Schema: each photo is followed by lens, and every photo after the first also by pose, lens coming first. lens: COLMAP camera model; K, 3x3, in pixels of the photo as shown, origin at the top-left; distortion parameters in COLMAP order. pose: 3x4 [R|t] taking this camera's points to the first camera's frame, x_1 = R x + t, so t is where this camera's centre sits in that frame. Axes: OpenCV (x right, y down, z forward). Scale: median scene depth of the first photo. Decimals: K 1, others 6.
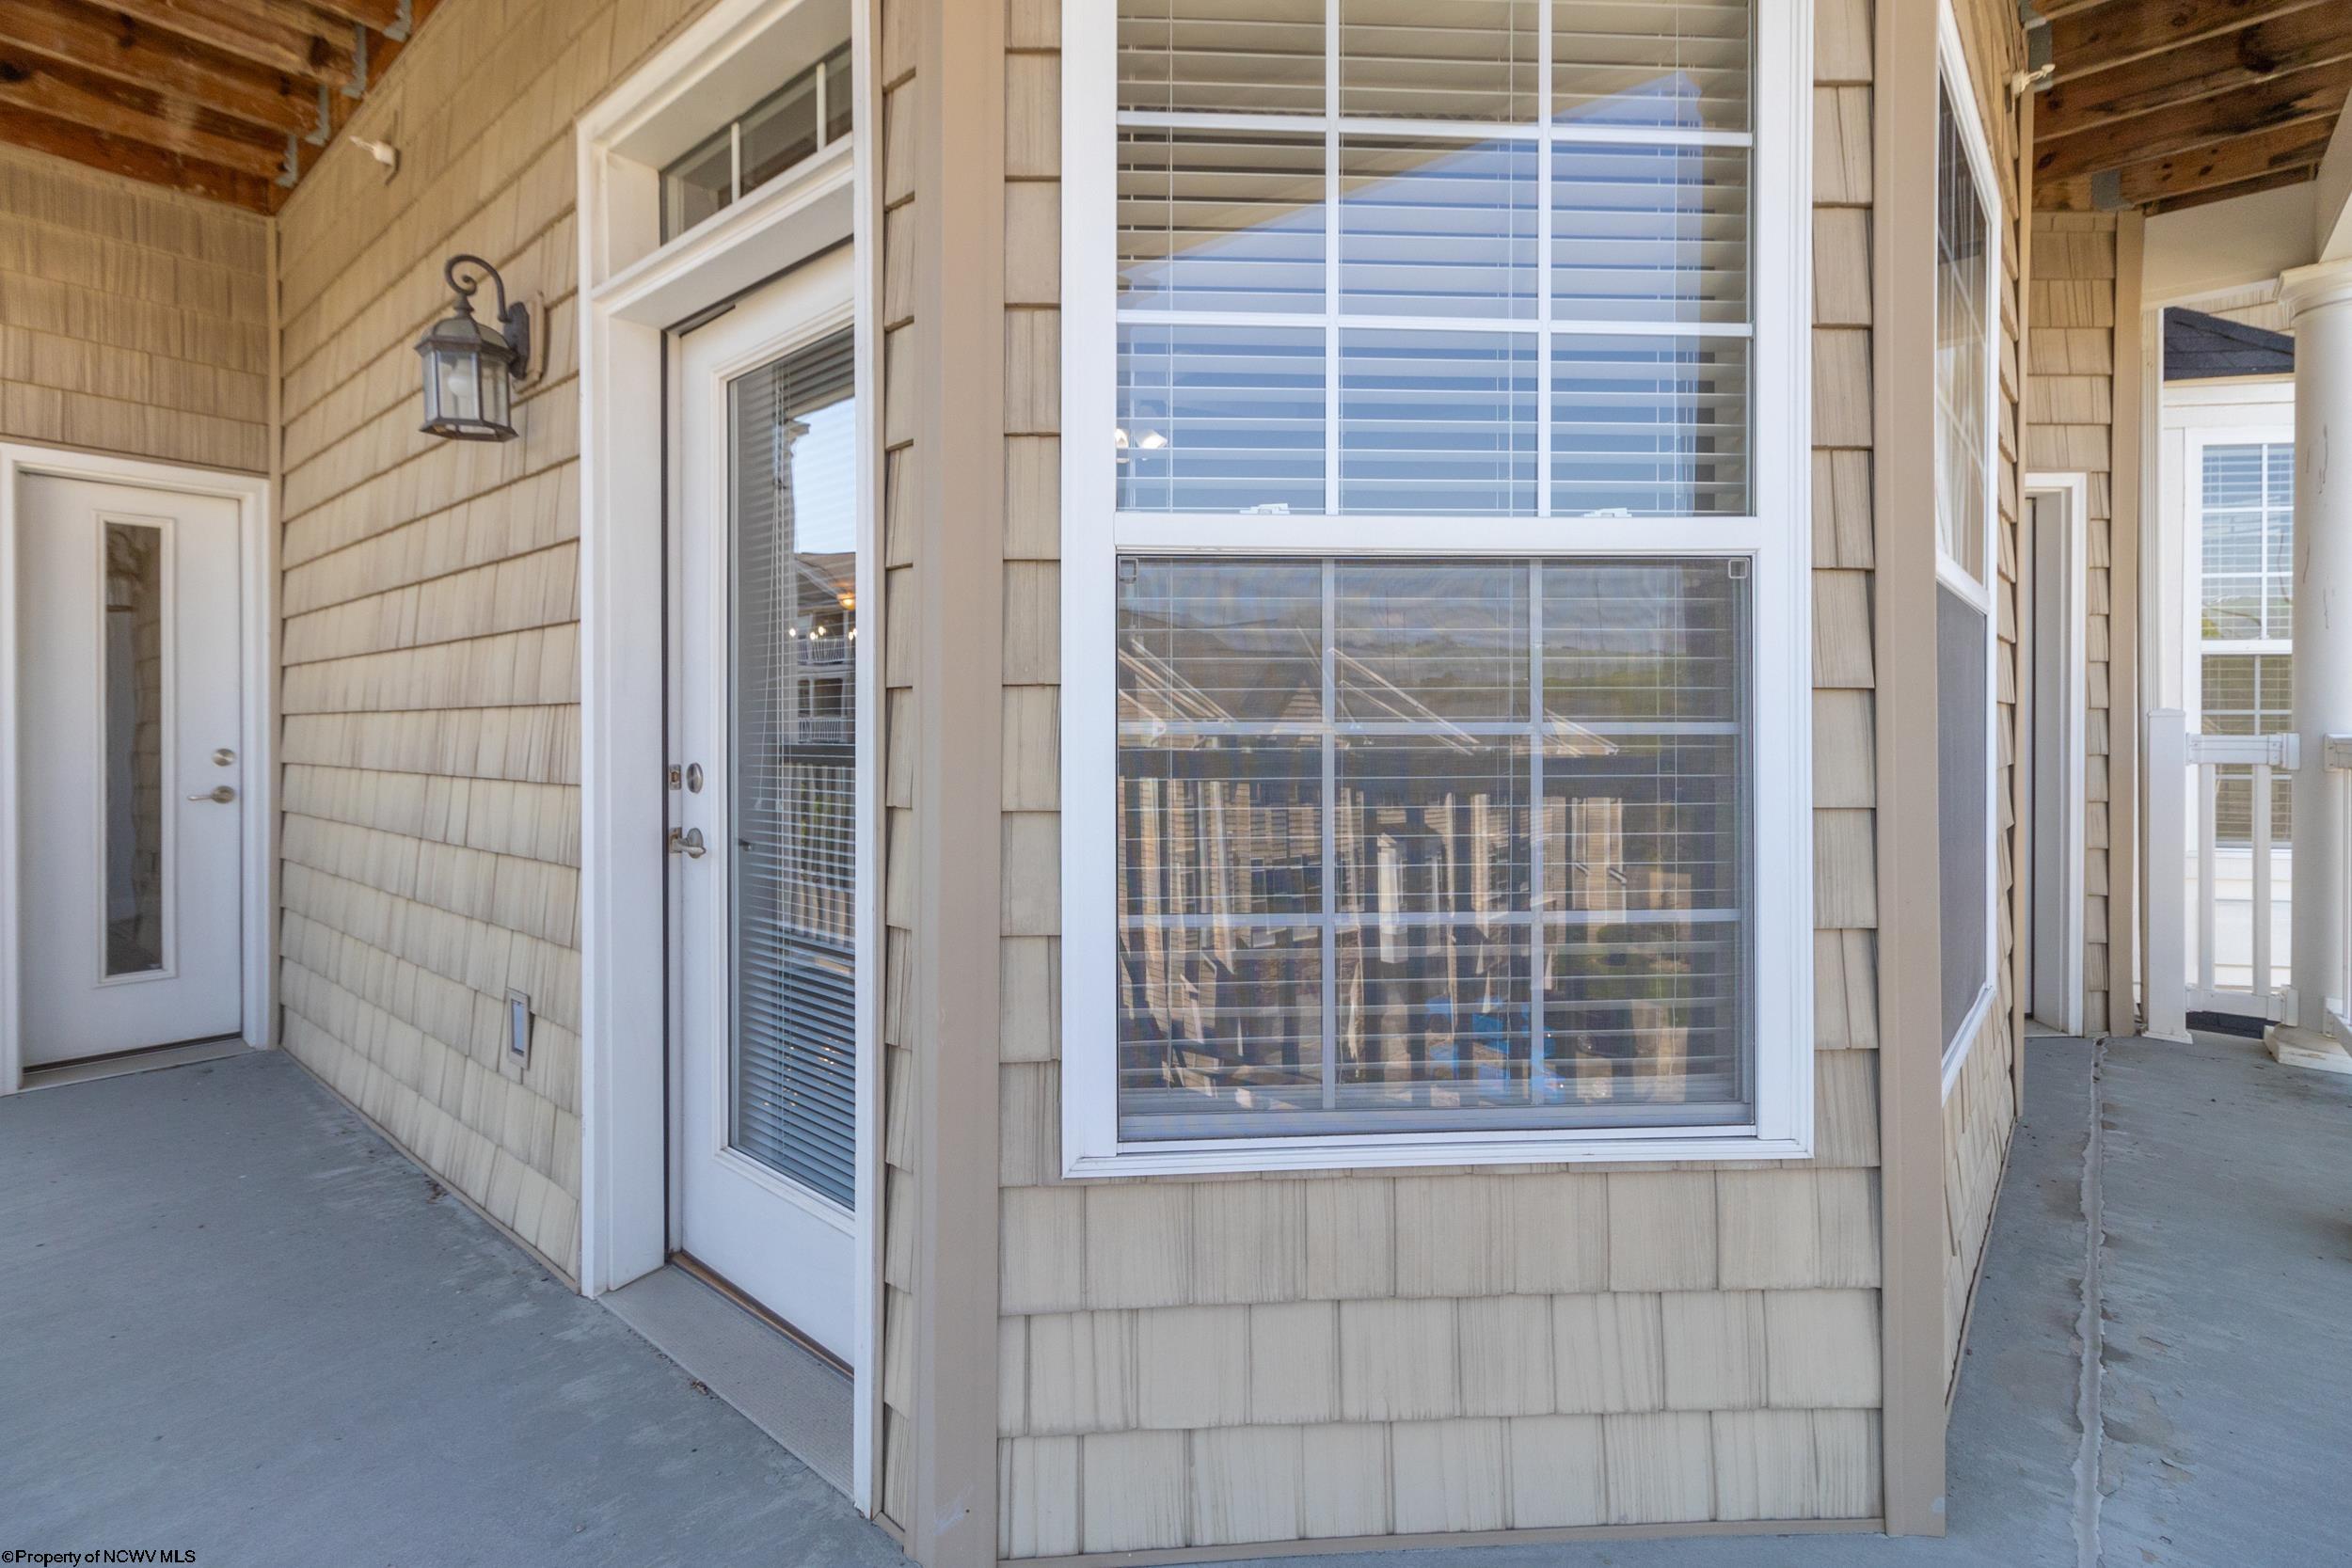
lens RADIAL K [[1081.3, 0, 1165.2], [0, 1081.3, 731.8], [0, 0, 1]] dist [0.016027, 0.000184]
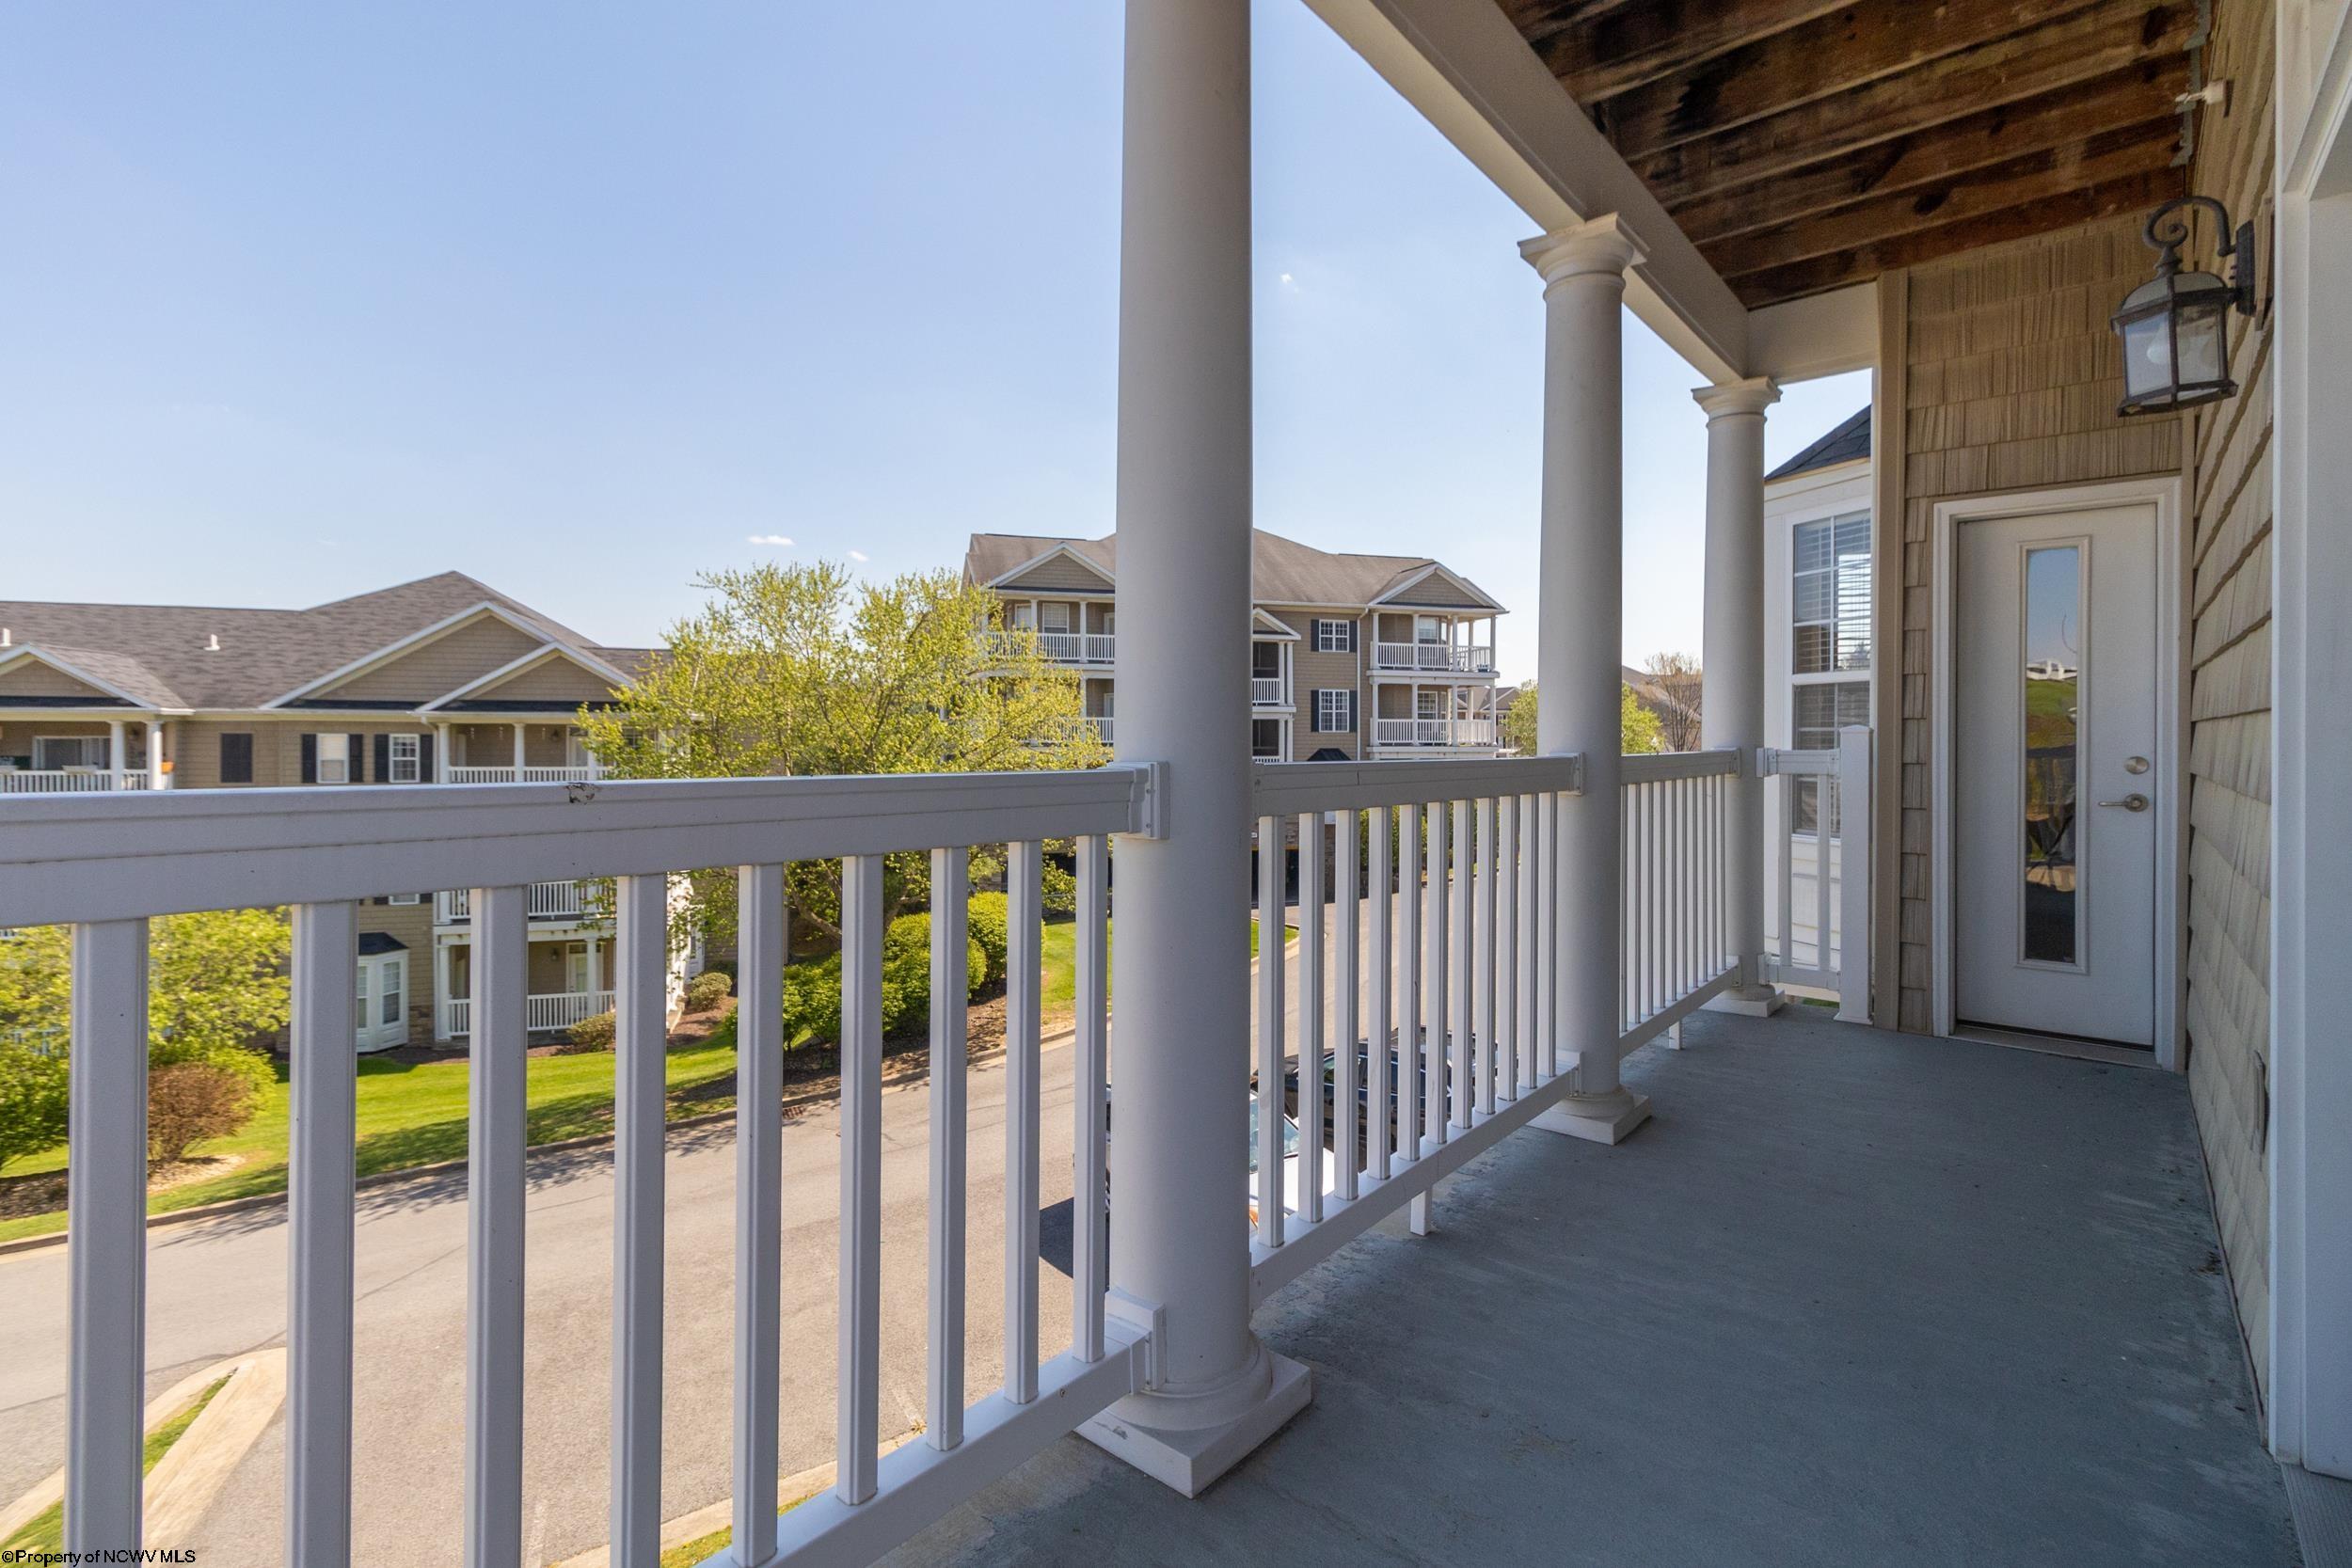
lens RADIAL K [[1136.6, 0, 1189.9], [0, 1136.6, 736.1], [0, 0, 1]] dist [0.021569, 0.000096]
pose [[0.039132, 0.001062, -0.999233, 0.168961], [-0.004352, 0.999990, 0.000892, -0.000574], [0.999225, 0.004314, 0.039137, 0.107486]]
